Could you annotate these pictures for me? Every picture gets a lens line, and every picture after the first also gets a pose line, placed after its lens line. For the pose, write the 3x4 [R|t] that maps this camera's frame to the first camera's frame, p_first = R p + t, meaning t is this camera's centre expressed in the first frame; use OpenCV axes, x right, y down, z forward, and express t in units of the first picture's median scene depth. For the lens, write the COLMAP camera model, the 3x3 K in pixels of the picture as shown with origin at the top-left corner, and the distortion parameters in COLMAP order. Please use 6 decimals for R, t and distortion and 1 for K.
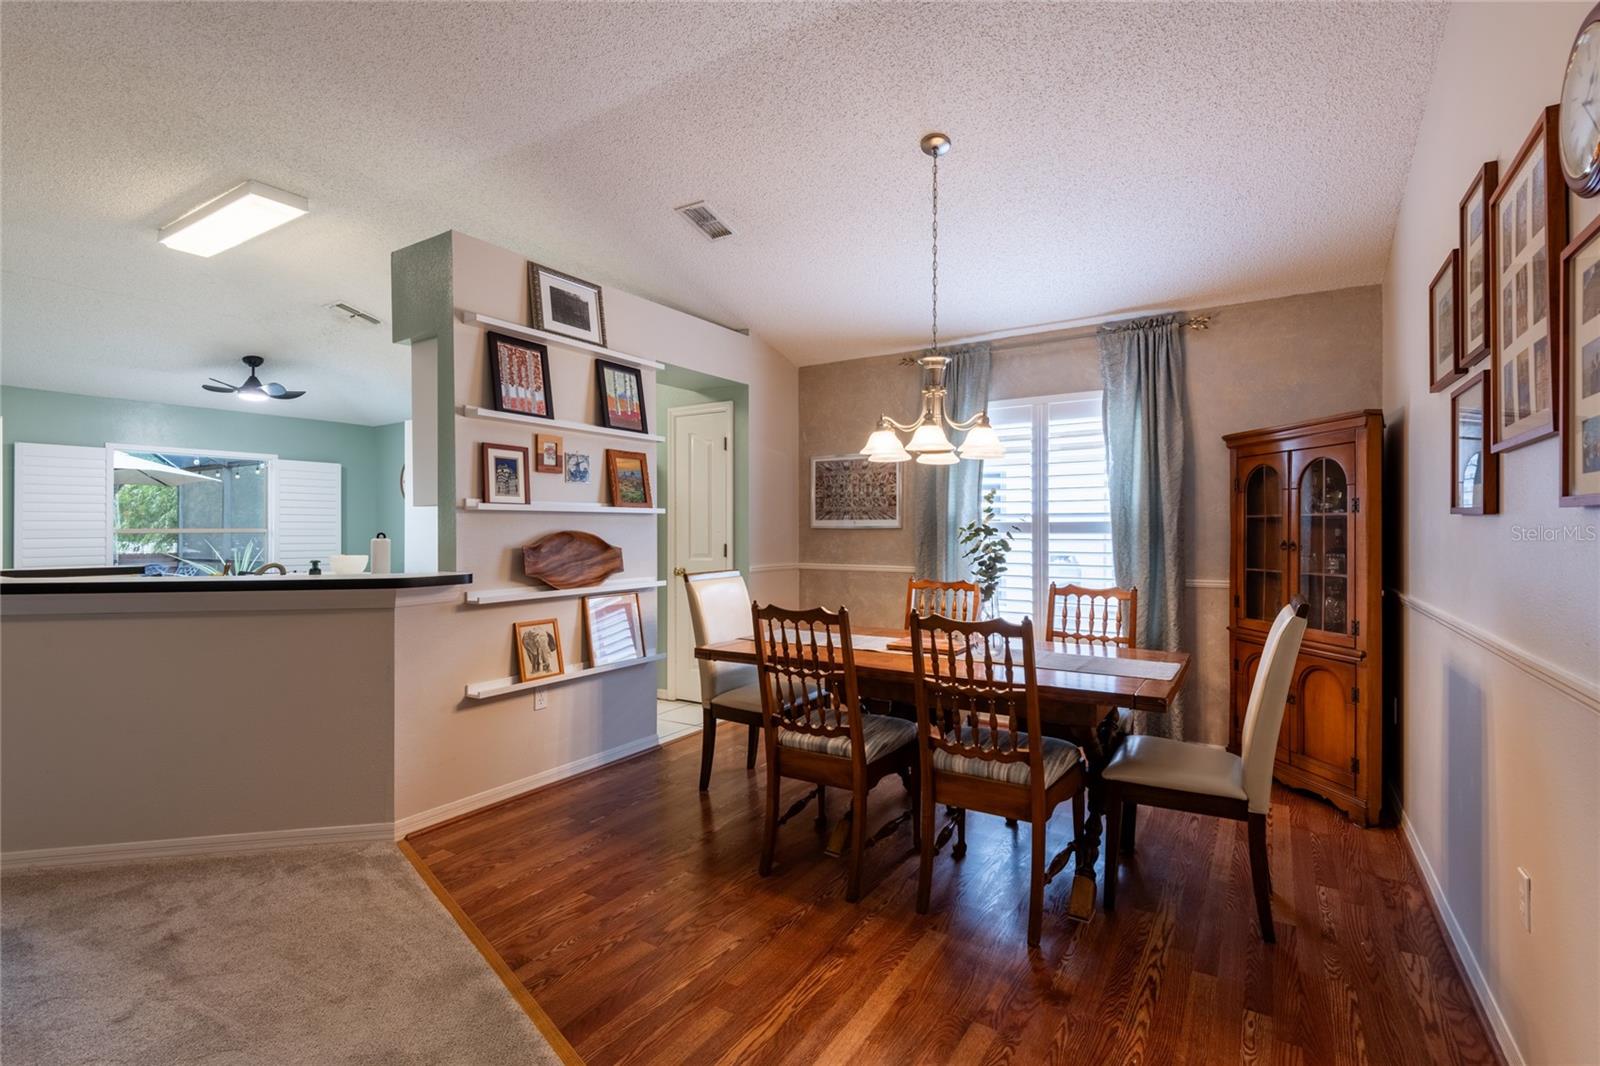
lens RADIAL K [[745.9, 0, 804.9], [0, 745.9, 522.6], [0, 0, 1]] dist [0.021385, -0.000284]
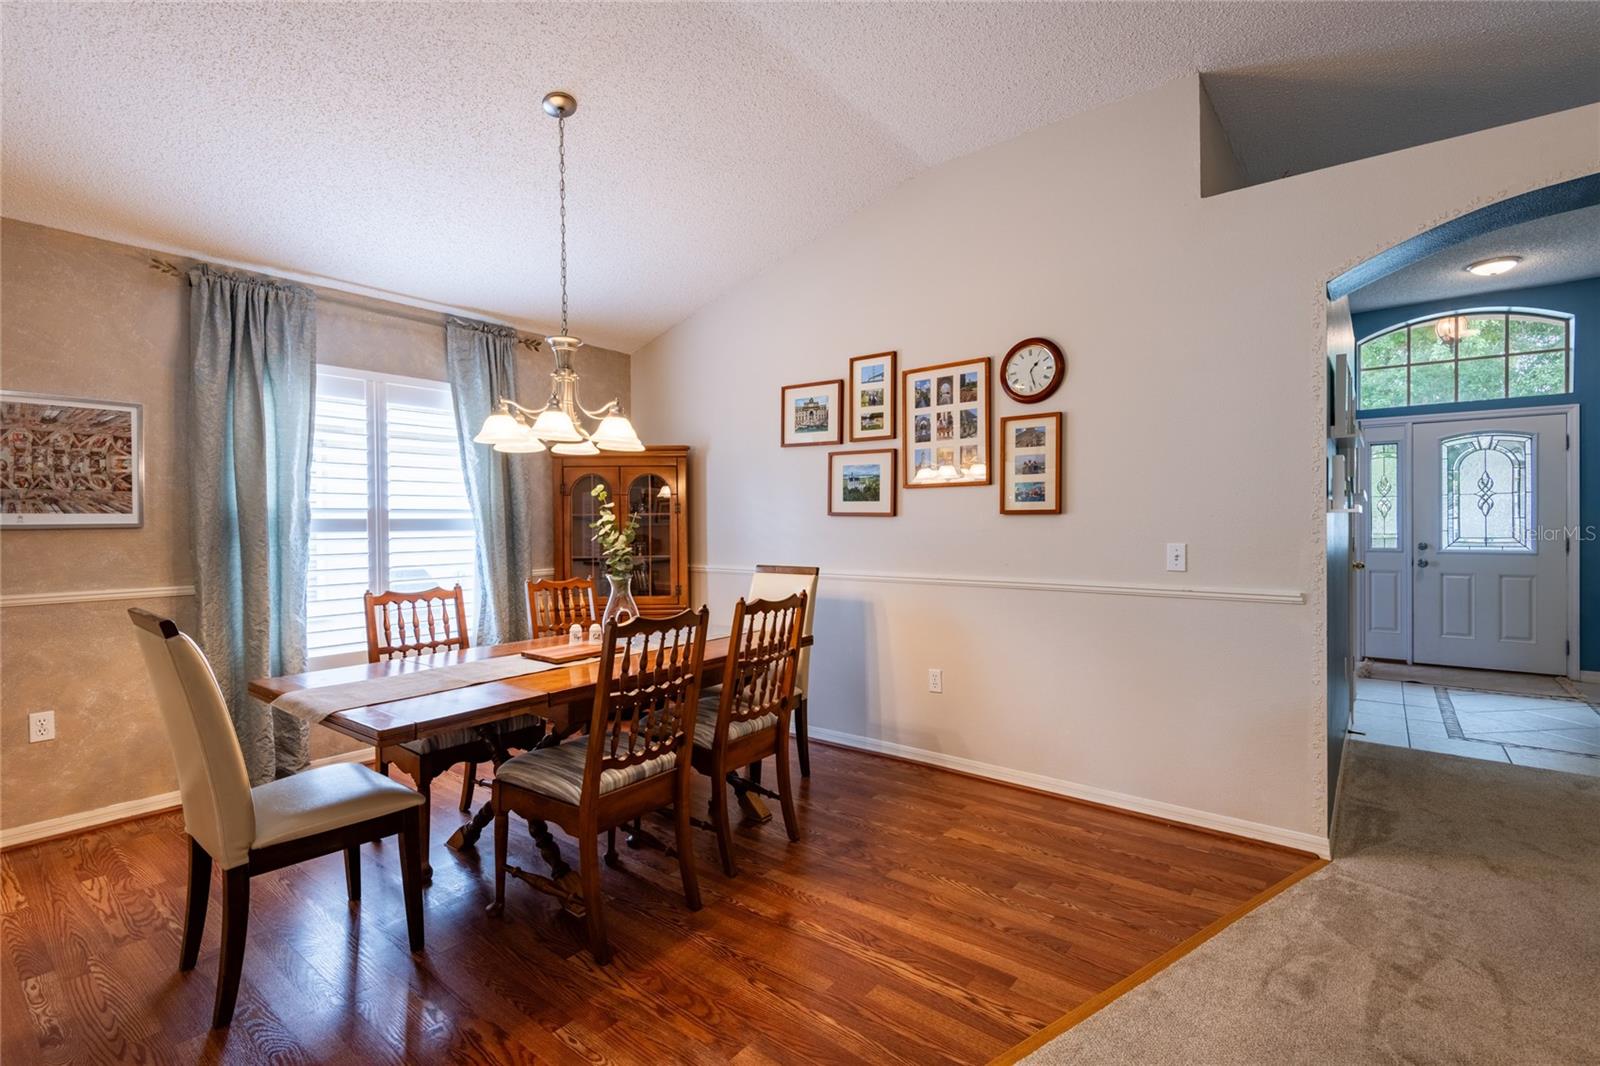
lens RADIAL K [[724.8, 0, 810.0], [0, 724.8, 528.5], [0, 0, 1]] dist [0.007708, -0.000817]
pose [[0.098537, -0.008772, 0.995095, -0.492442], [-0.001388, 0.999959, 0.008952, 0.002719], [-0.995132, -0.002264, 0.098521, 0.440929]]
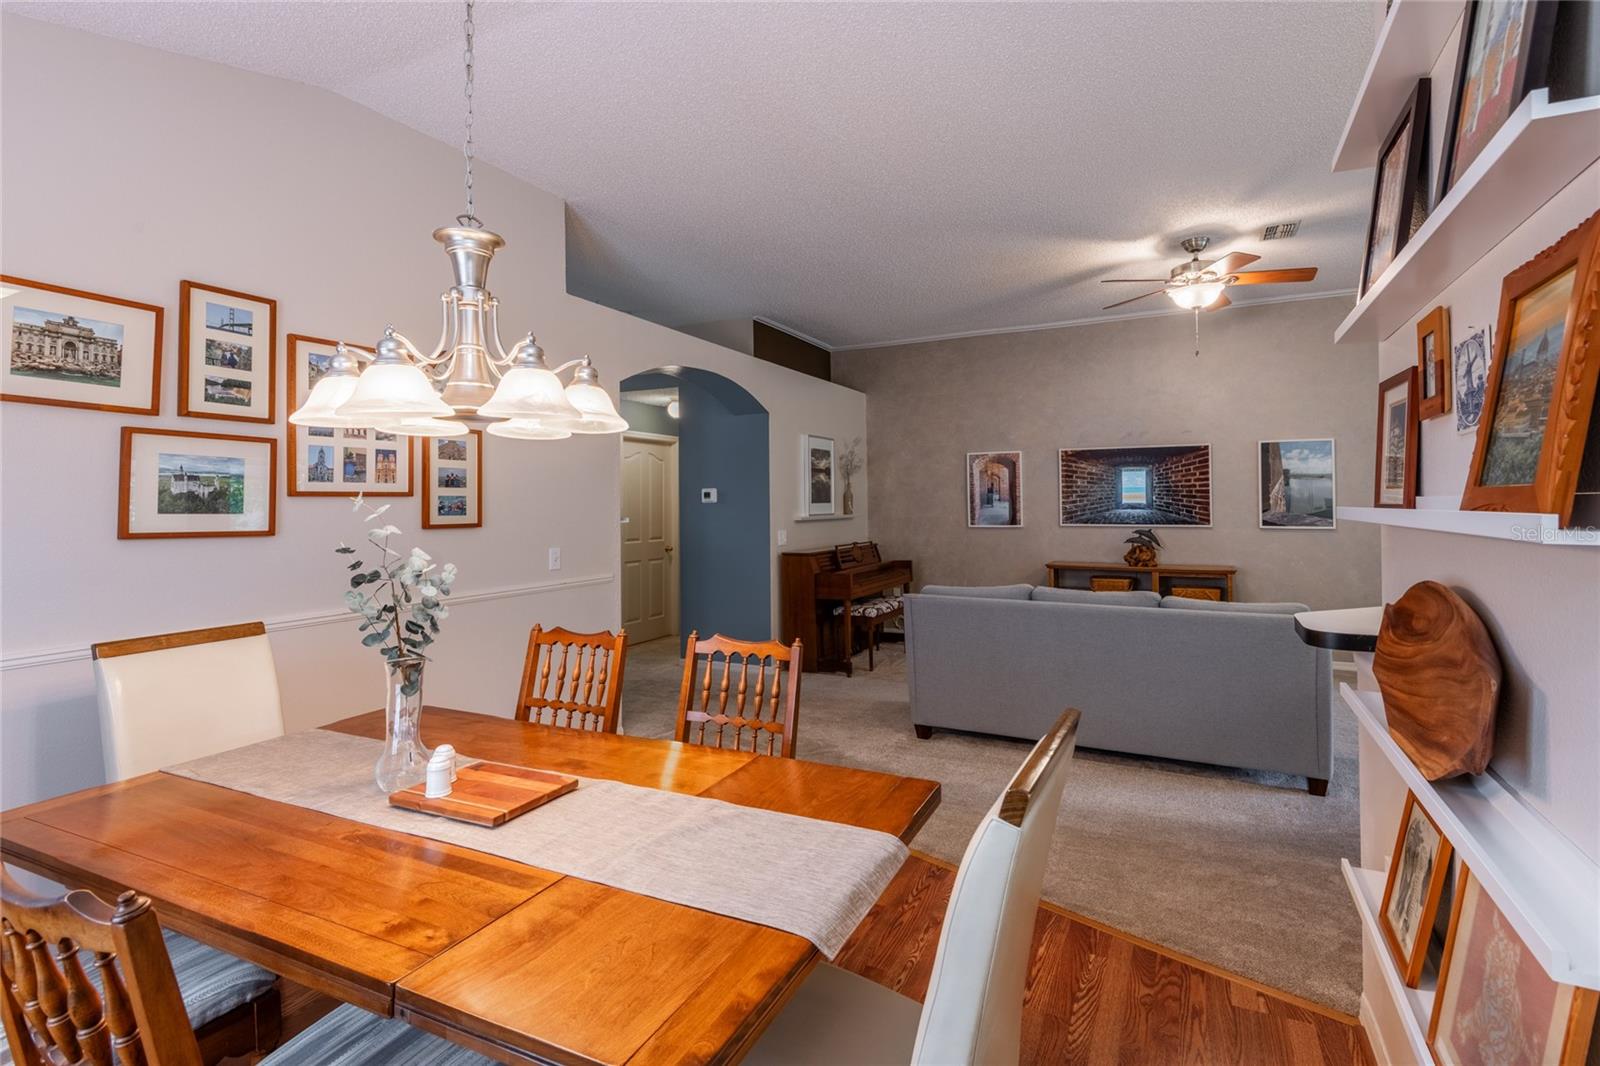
lens RADIAL K [[730.7, 0, 822.1], [0, 730.7, 482.3], [0, 0, 1]] dist [-0.001383, -0.000268]
pose [[-0.995044, 0.007070, -0.099180, -0.010538], [0.010791, 0.999256, -0.037033, -0.021501], [0.098844, -0.037920, -0.994380, 1.082173]]
